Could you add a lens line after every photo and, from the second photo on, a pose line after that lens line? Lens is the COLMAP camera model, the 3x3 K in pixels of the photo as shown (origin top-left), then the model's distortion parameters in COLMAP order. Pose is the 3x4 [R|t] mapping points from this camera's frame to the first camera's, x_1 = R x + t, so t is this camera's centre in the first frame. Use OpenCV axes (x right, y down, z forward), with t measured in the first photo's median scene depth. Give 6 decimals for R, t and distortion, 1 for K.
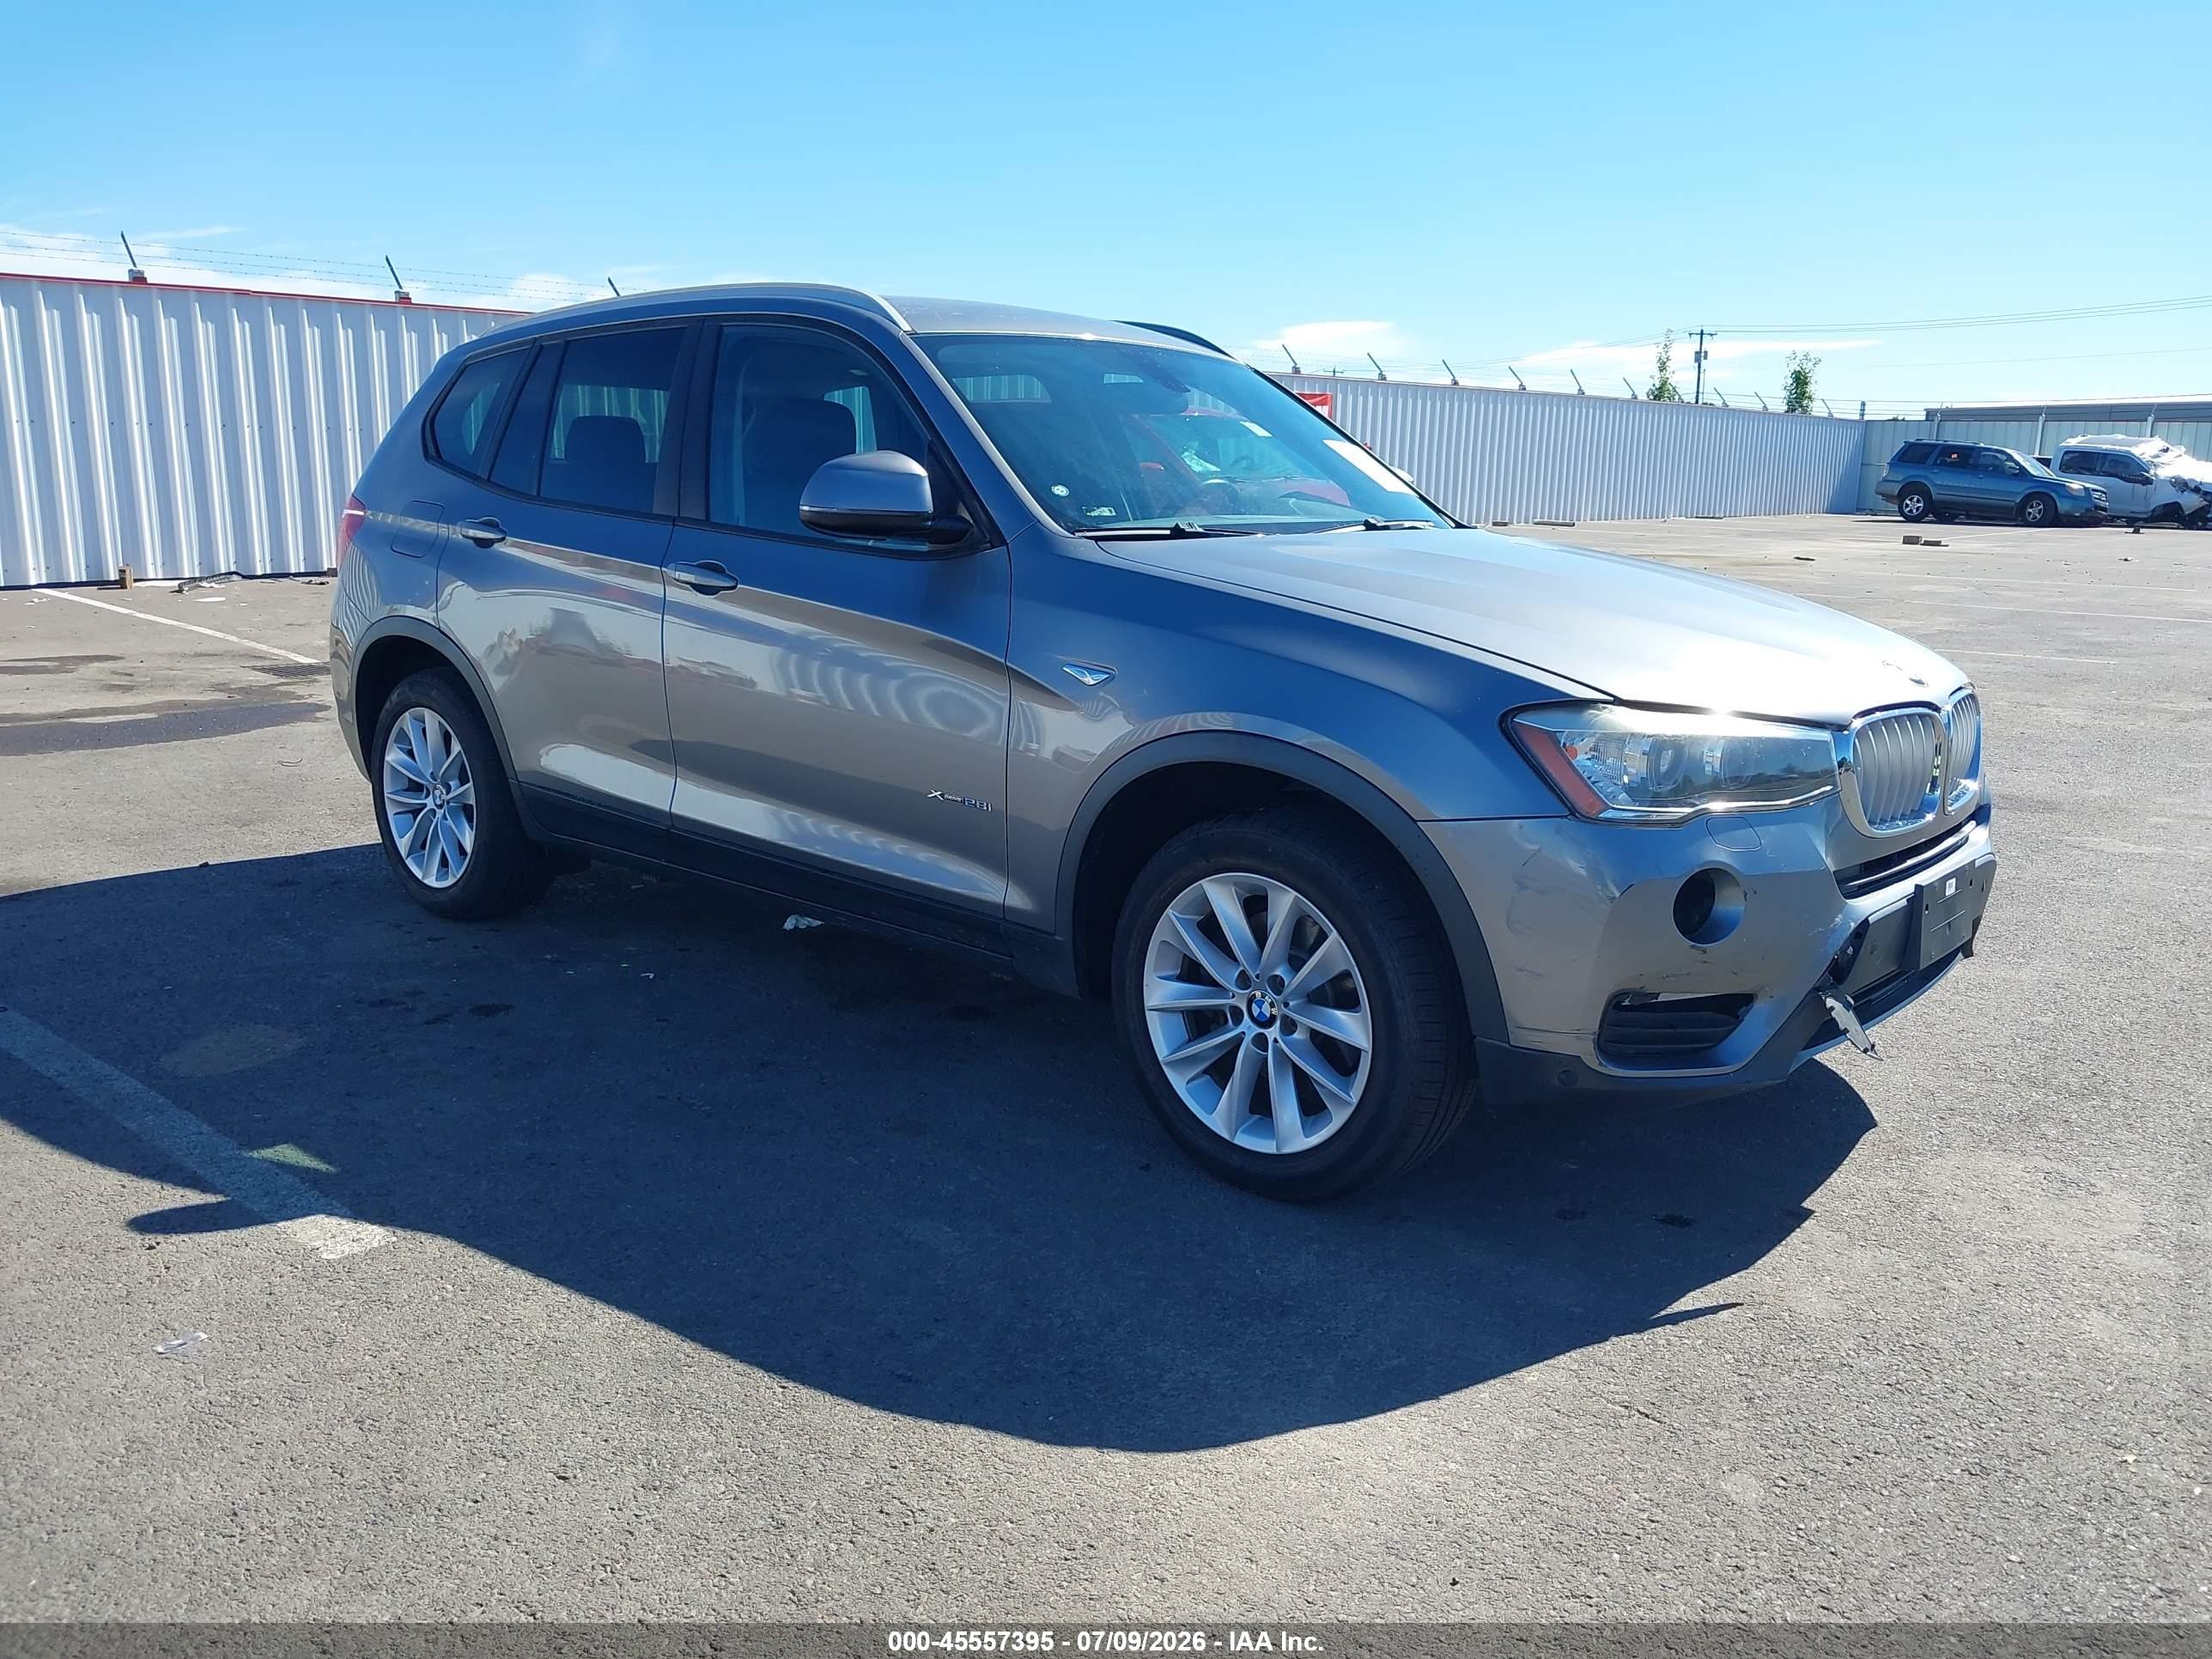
lens RADIAL K [[1695.5, 0, 1106.0], [0, 1695.5, 829.5], [0, 0, 1]] dist [0.027745, -0.029113]
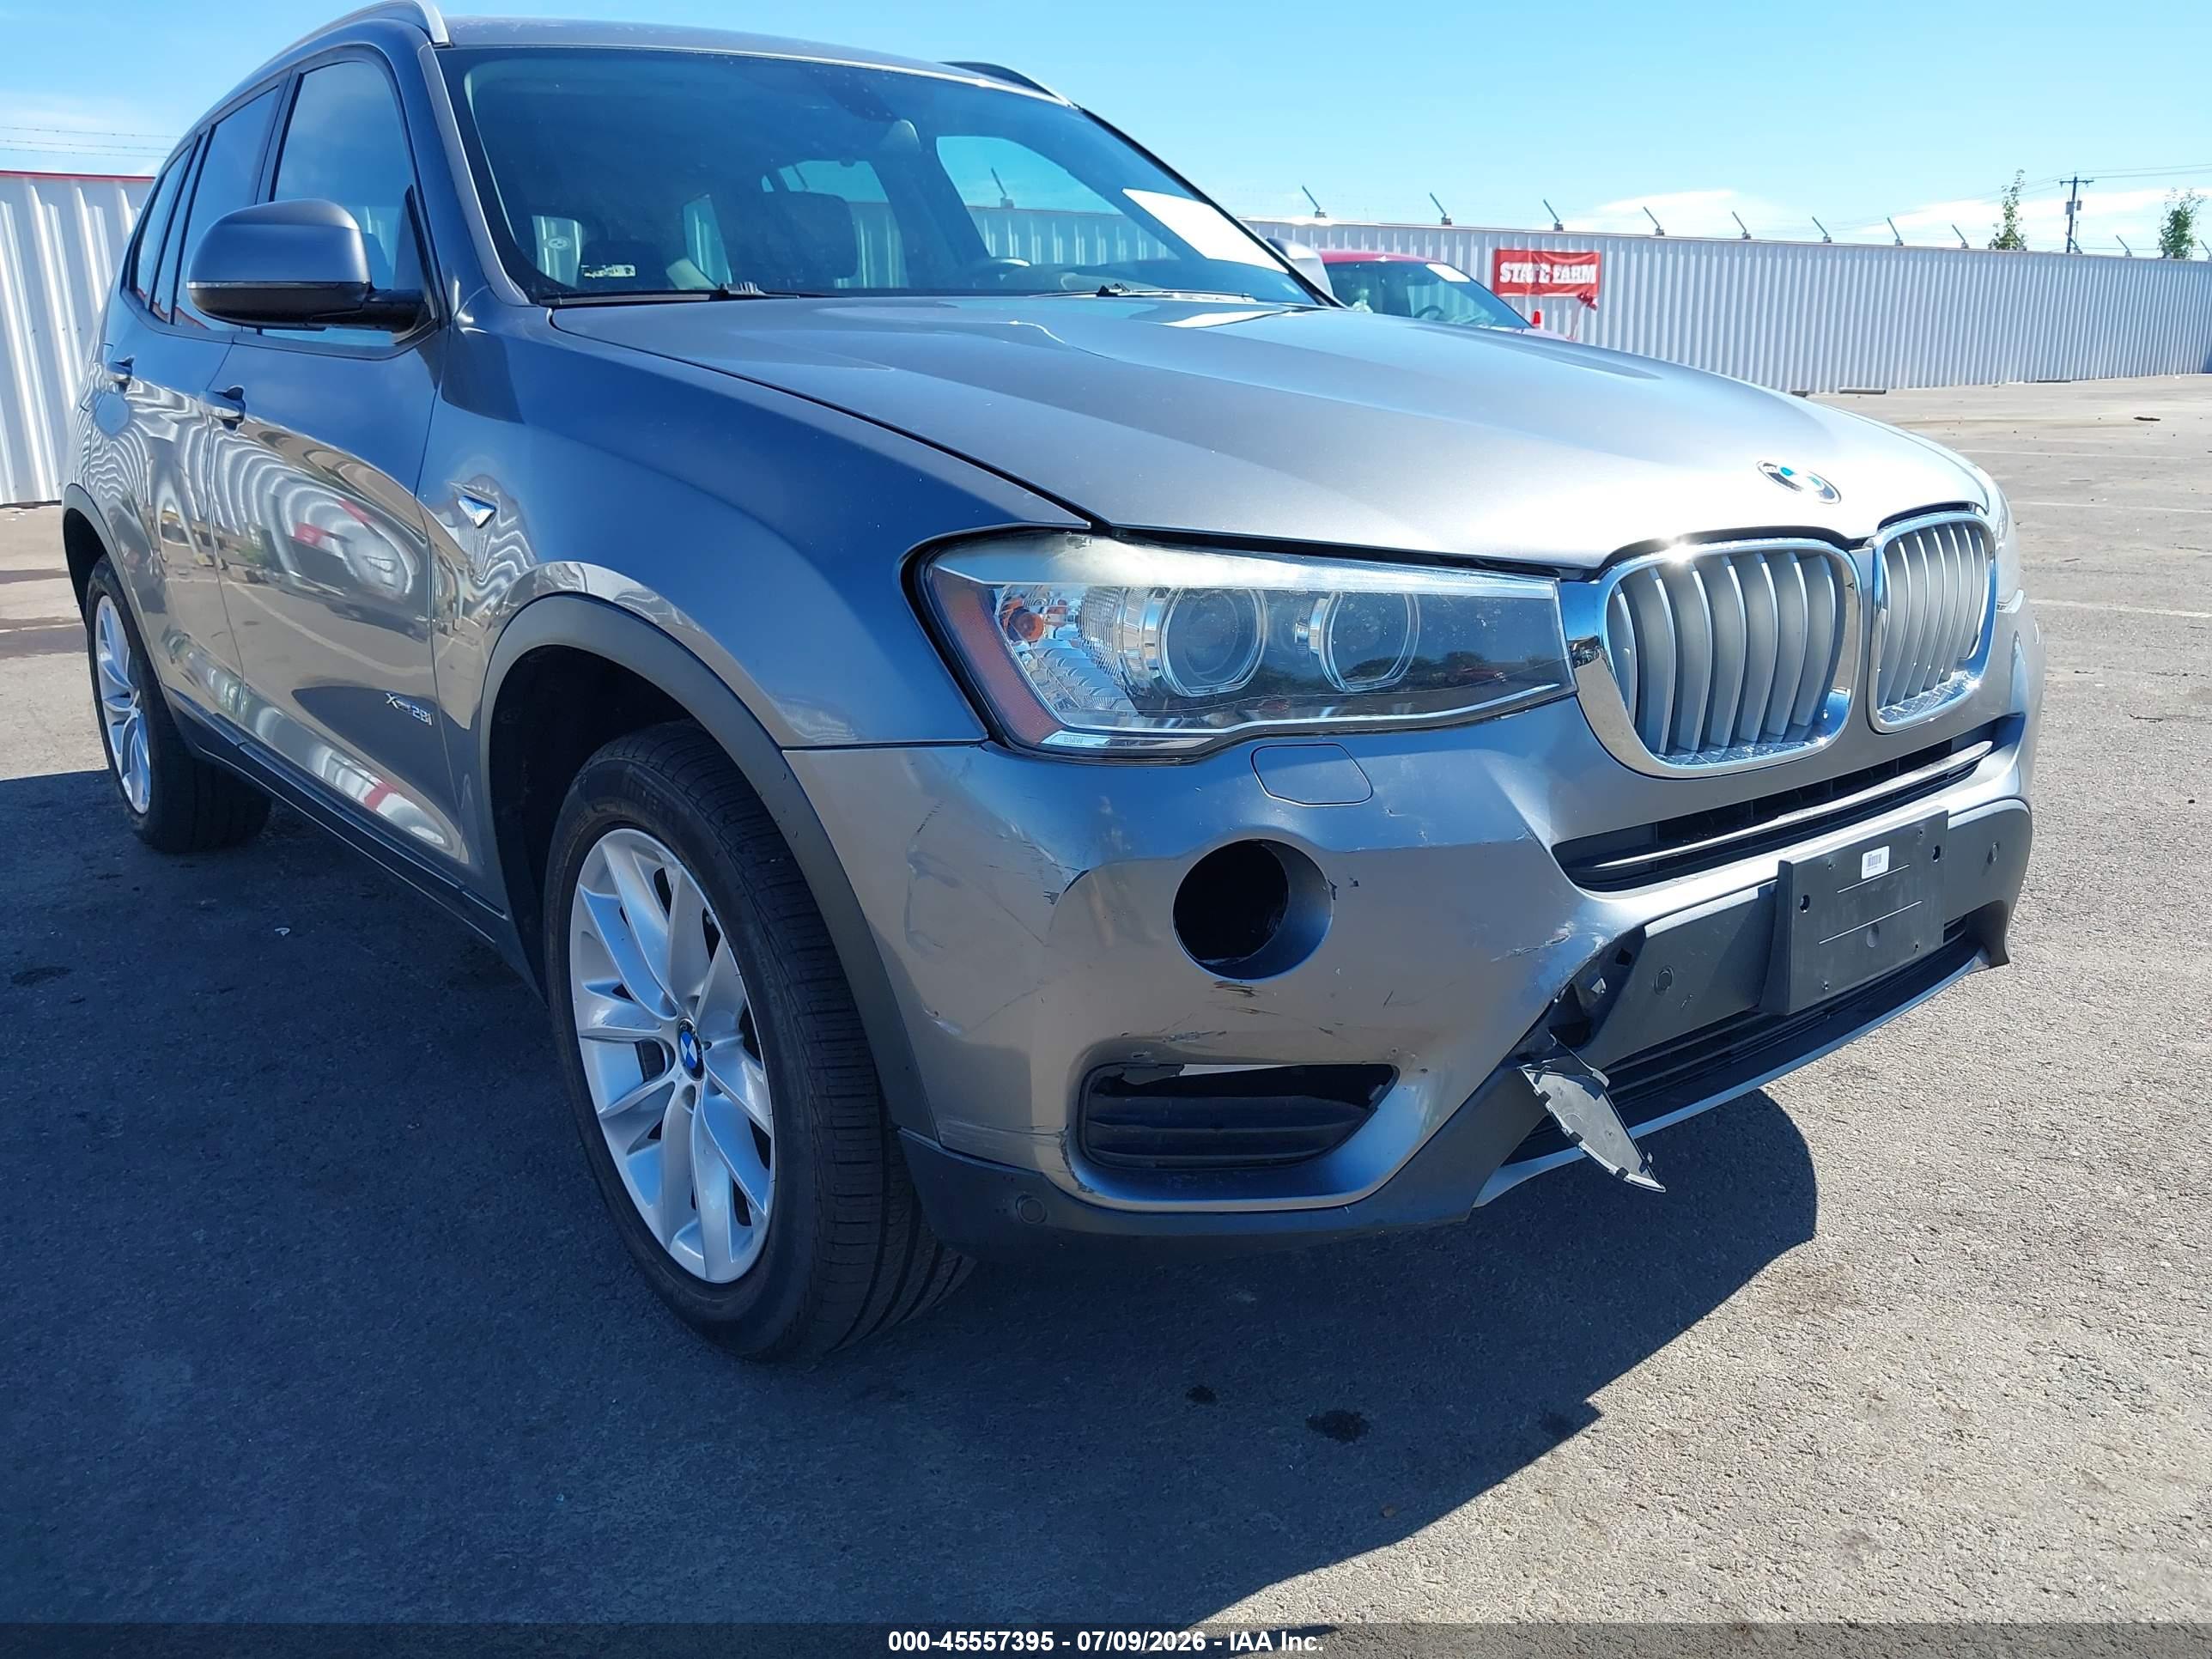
lens RADIAL K [[1695.5, 0, 1106.0], [0, 1695.5, 829.5], [0, 0, 1]] dist [0.027745, -0.029113]
pose [[0.984845, 0.010619, -0.173112, 0.354703], [-0.000796, 0.998390, 0.056718, -0.009309], [0.173436, -0.055721, 0.983268, 0.417111]]
